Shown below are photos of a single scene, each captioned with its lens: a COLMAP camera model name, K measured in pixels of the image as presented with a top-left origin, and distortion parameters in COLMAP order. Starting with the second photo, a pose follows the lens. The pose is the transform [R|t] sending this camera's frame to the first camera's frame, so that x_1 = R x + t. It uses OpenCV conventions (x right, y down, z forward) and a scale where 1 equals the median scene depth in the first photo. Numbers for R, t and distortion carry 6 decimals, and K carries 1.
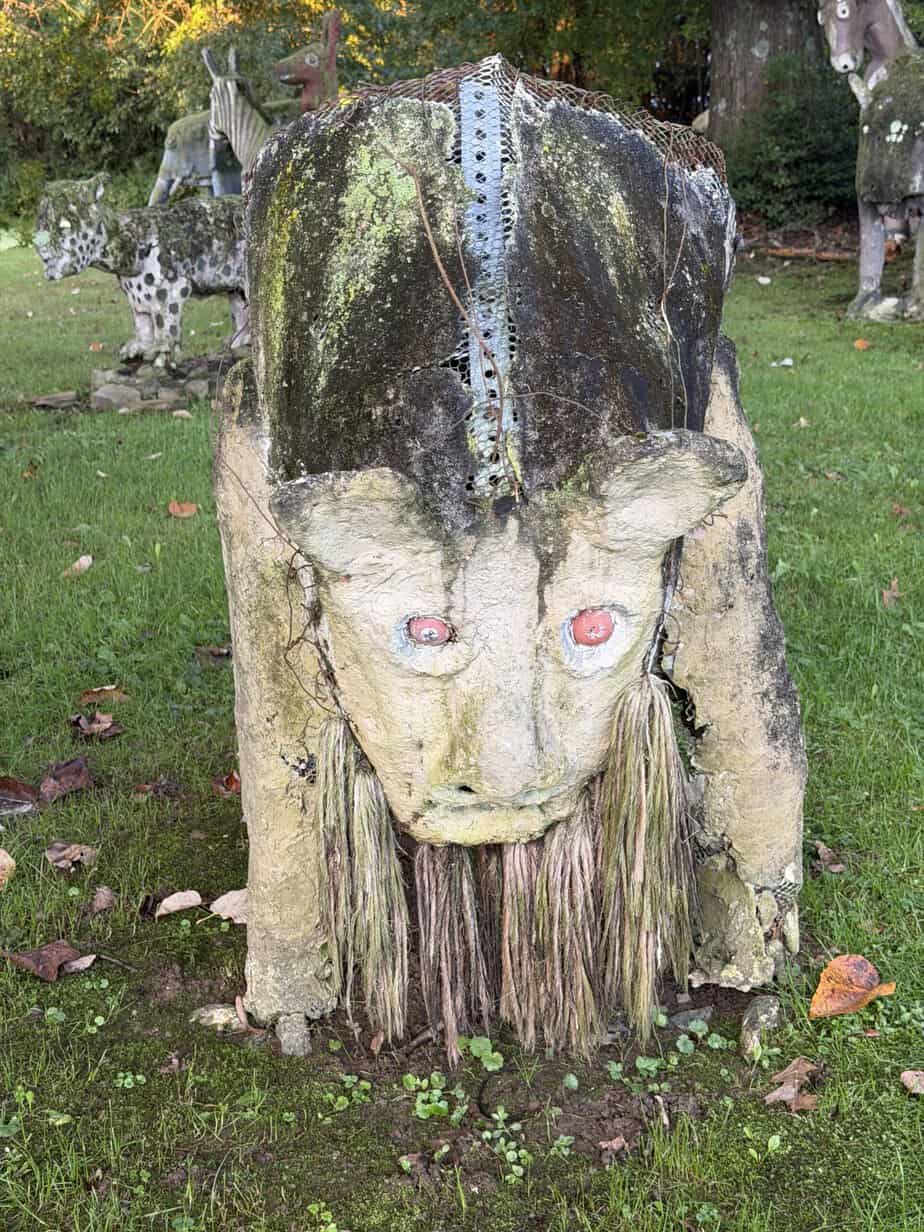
lens RADIAL K [[1718.9, 0, 462.0], [0, 1718.9, 616.3], [0, 0, 1]] dist [0.054546, 0.000000]
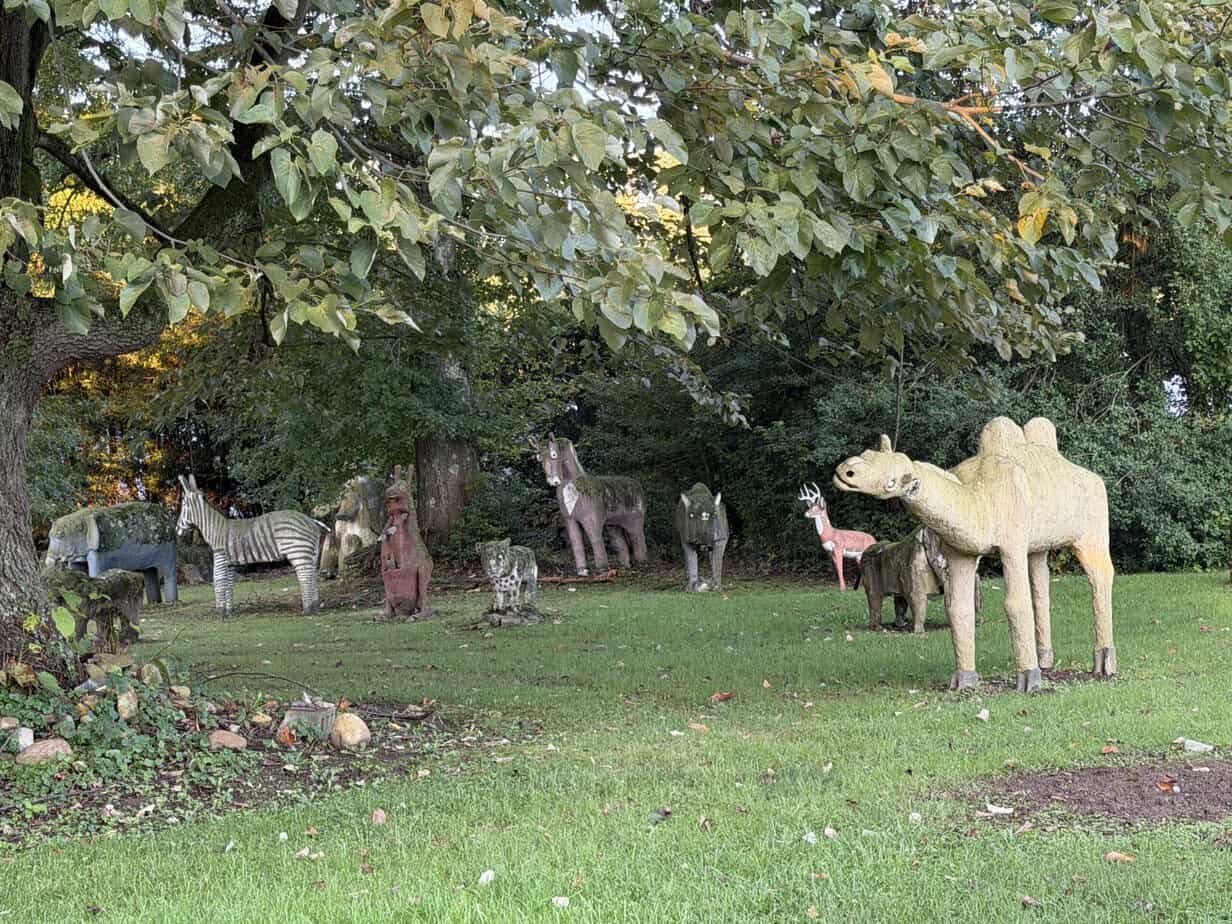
lens RADIAL K [[2265.4, 0, 616.1], [0, 2265.4, 461.4], [0, 0, 1]] dist [0.034301, 0.000000]
pose [[0.862684, -0.009736, 0.505650, -0.948361], [0.156022, 0.956172, -0.247776, 0.271257], [-0.481076, 0.292645, 0.826393, -1.040122]]
